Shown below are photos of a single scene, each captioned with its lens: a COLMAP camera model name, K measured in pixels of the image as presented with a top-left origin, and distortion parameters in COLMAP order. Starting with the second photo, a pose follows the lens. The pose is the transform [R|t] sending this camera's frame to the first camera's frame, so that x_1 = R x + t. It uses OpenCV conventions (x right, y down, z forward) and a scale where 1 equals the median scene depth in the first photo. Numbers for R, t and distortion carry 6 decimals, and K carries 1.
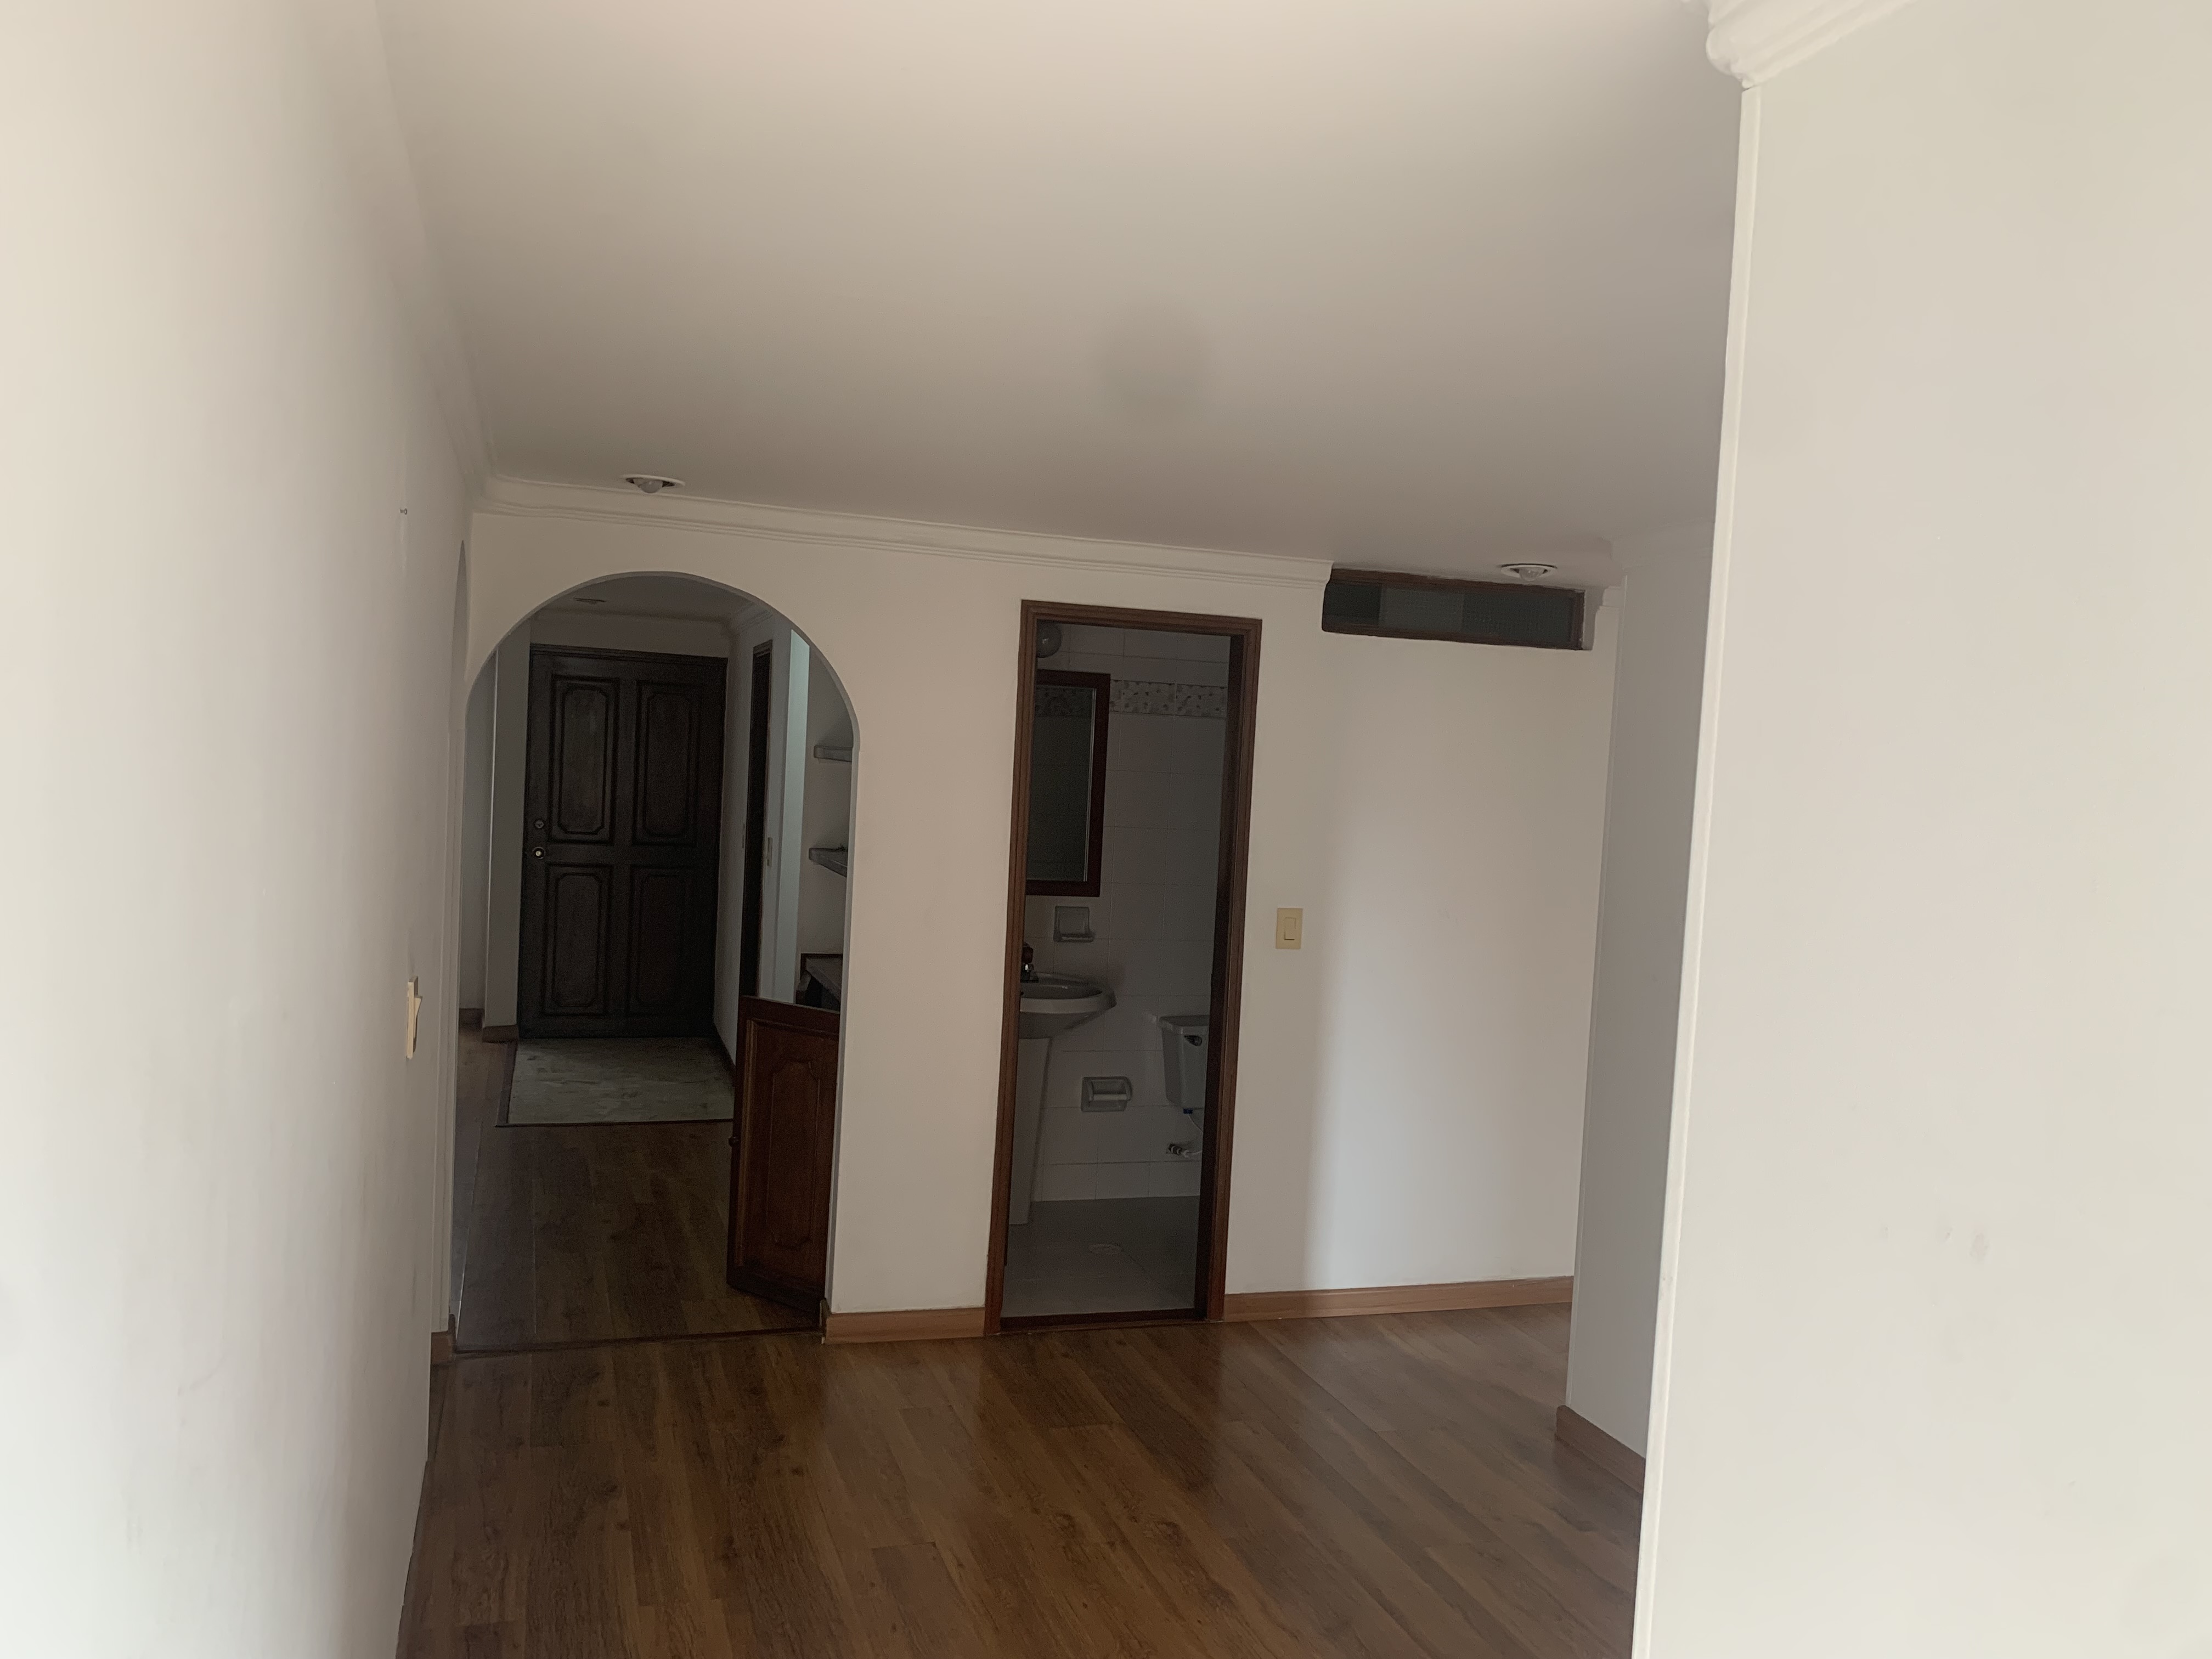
lens RADIAL K [[1635.7, 0, 1087.2], [0, 1635.7, 801.1], [0, 0, 1]] dist [0.066054, -0.110896]
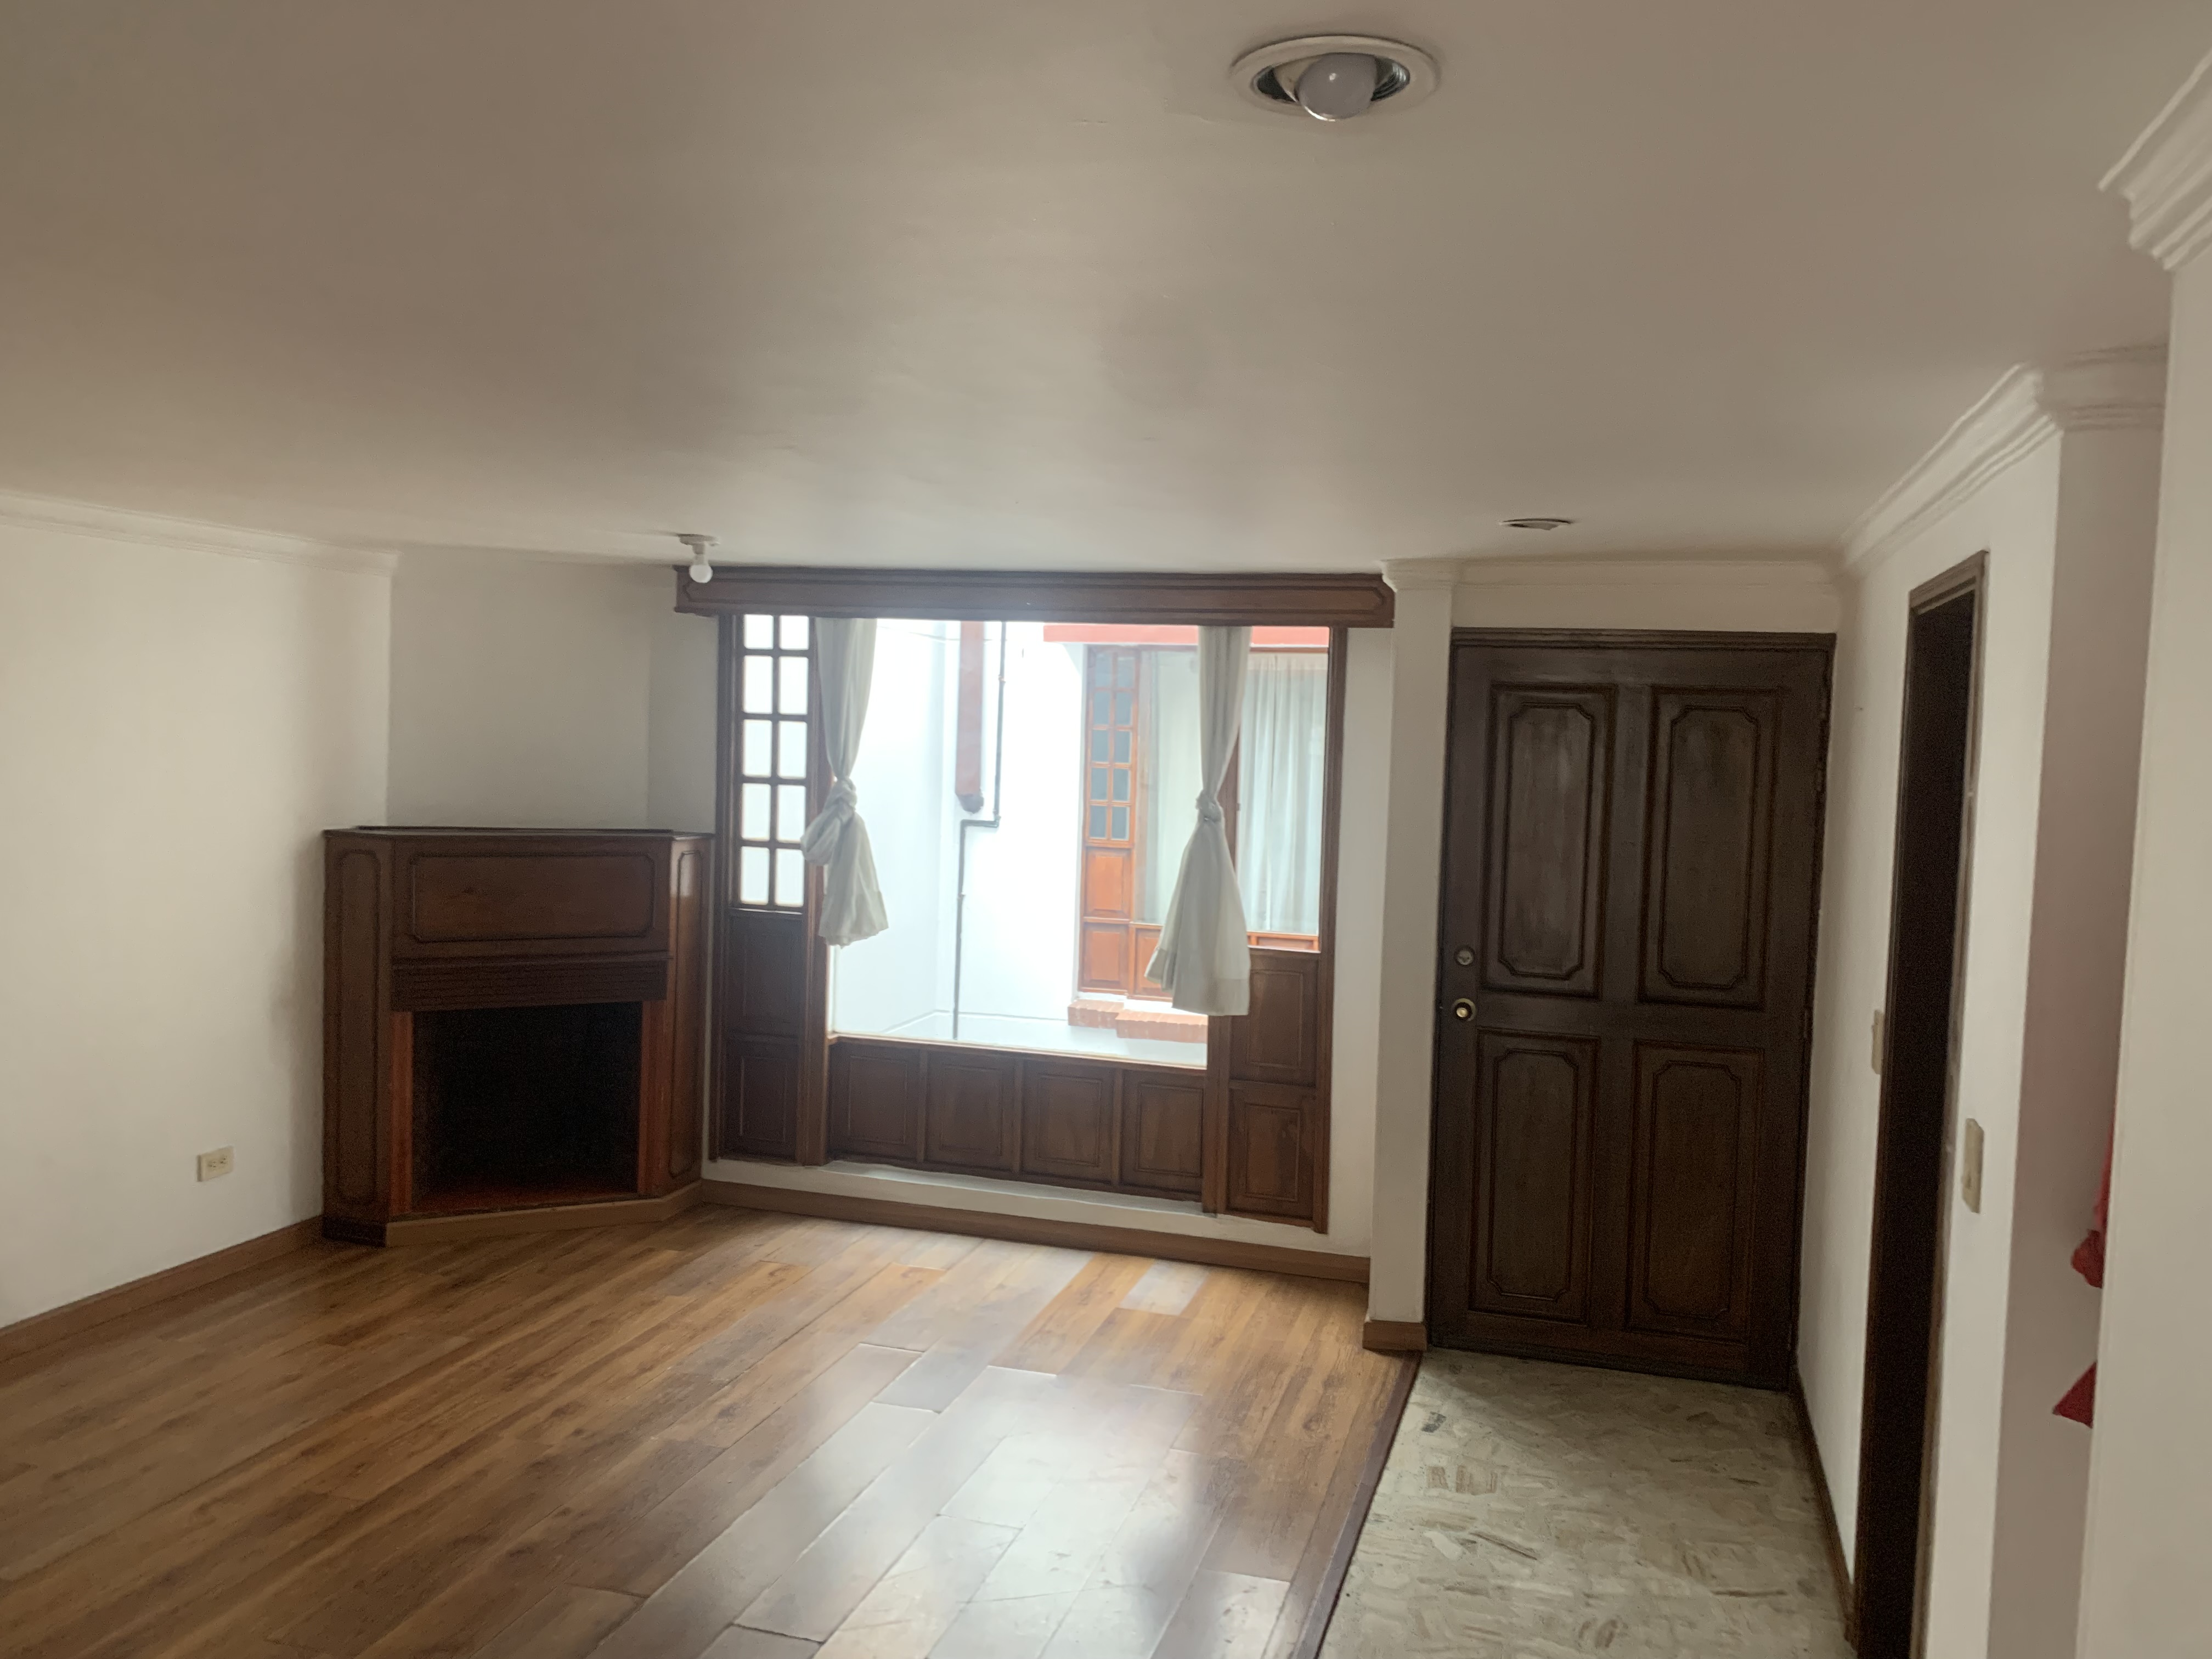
lens RADIAL K [[1635.7, 0, 1087.2], [0, 1635.7, 801.1], [0, 0, 1]] dist [0.066054, -0.110896]
pose [[0.827872, 0.007261, -0.560871, -0.130080], [-0.007533, 0.999970, 0.001826, -0.037202], [0.560867, 0.002713, 0.827901, 0.472736]]
